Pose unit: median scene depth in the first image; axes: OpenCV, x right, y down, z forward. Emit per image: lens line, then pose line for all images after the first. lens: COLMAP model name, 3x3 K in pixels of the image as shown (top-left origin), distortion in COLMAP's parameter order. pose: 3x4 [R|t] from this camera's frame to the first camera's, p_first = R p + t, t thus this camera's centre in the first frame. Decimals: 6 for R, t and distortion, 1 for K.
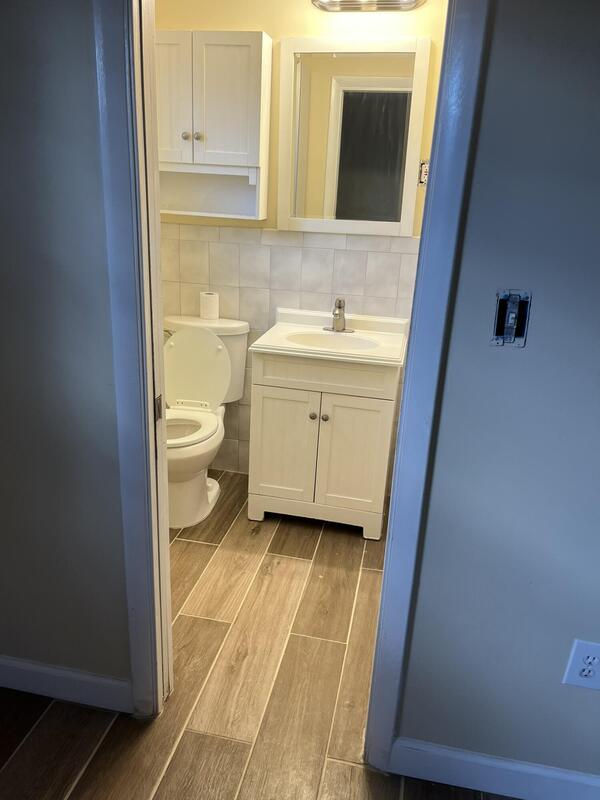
lens RADIAL K [[608.9, 0, 296.3], [0, 608.9, 406.8], [0, 0, 1]] dist [0.066303, -0.096795]
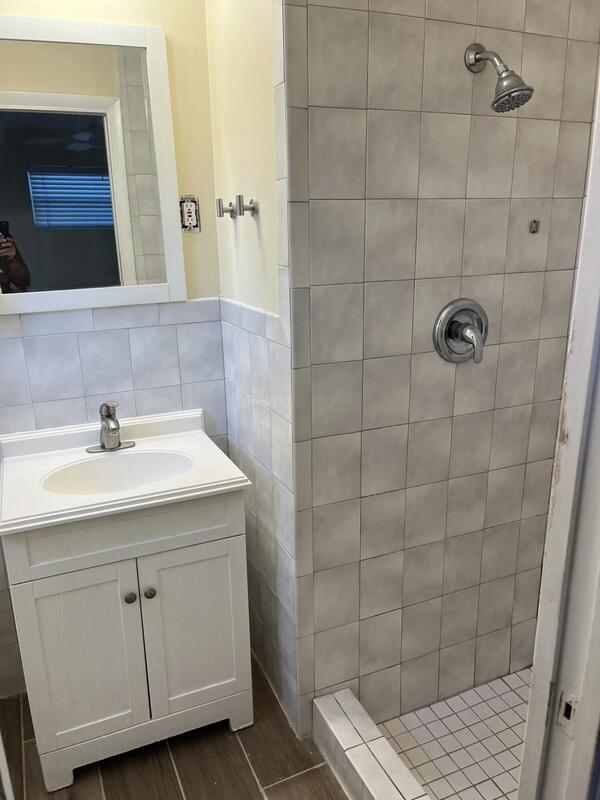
lens RADIAL K [[608.9, 0, 296.3], [0, 608.9, 406.8], [0, 0, 1]] dist [0.066303, -0.096795]
pose [[0.814980, -0.226761, 0.533280, -0.115852], [0.251617, 0.967454, 0.026849, -0.138355], [-0.522012, 0.112301, 0.845513, 0.325302]]
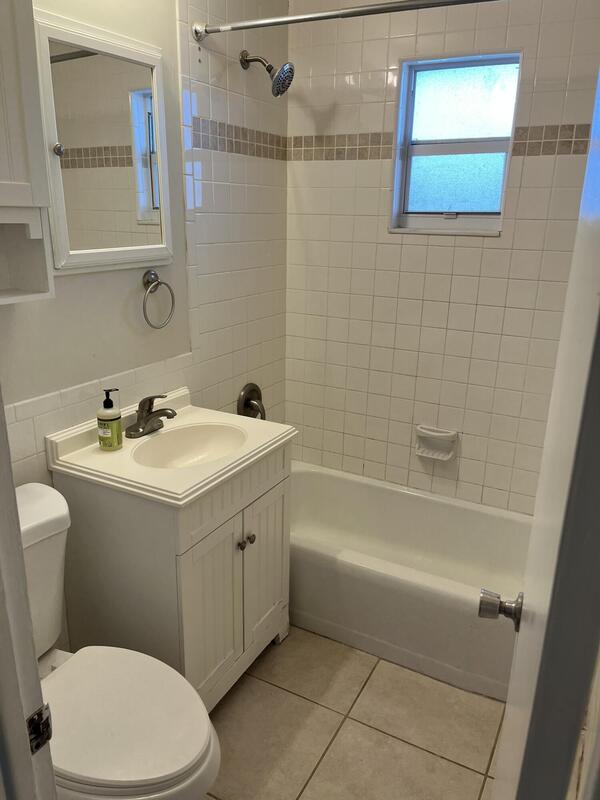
lens RADIAL K [[608.9, 0, 296.3], [0, 608.9, 406.8], [0, 0, 1]] dist [0.066303, -0.096795]
pose [[0.294430, -0.330044, 0.896874, -0.508270], [0.317098, 0.919045, 0.234105, -0.264401], [-0.901532, 0.215469, 0.375250, 0.585854]]
